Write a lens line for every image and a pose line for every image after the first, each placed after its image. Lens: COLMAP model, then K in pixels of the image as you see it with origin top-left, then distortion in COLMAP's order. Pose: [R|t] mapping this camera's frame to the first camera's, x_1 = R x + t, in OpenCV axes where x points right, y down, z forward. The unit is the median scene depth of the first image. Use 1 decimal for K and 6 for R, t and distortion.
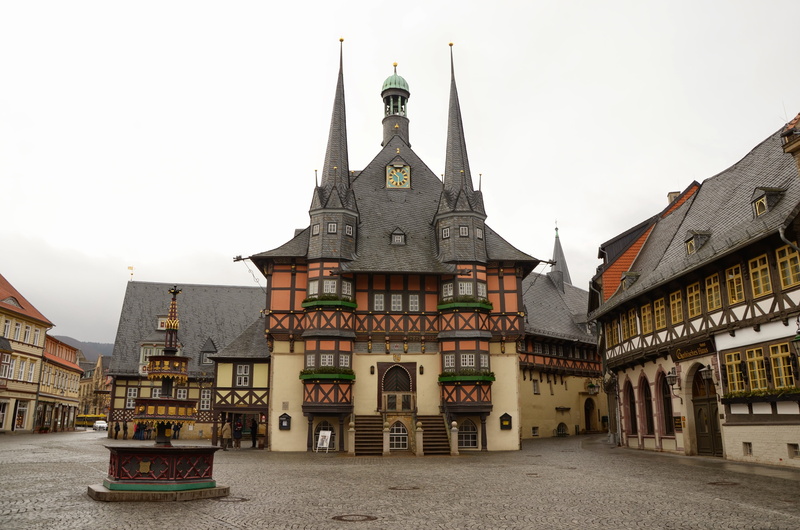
lens RADIAL K [[572.4, 0, 396.4], [0, 572.4, 255.2], [0, 0, 1]] dist [-0.092939, 0.033634]
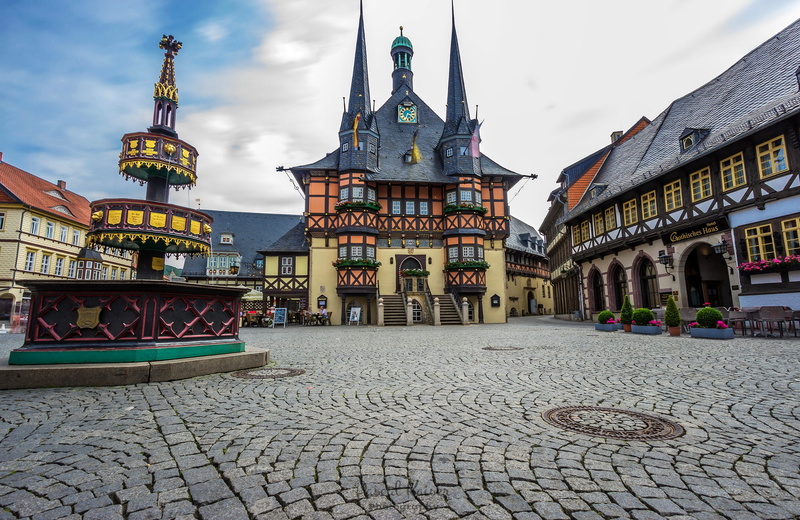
lens RADIAL K [[361.5, 0, 402.2], [0, 361.5, 249.2], [0, 0, 1]] dist [0.014913, -0.001402]
pose [[0.998818, -0.001272, 0.048593, -0.058099], [-0.004125, 0.993832, 0.110817, 0.087780], [-0.048434, -0.110887, 0.992652, 0.207225]]
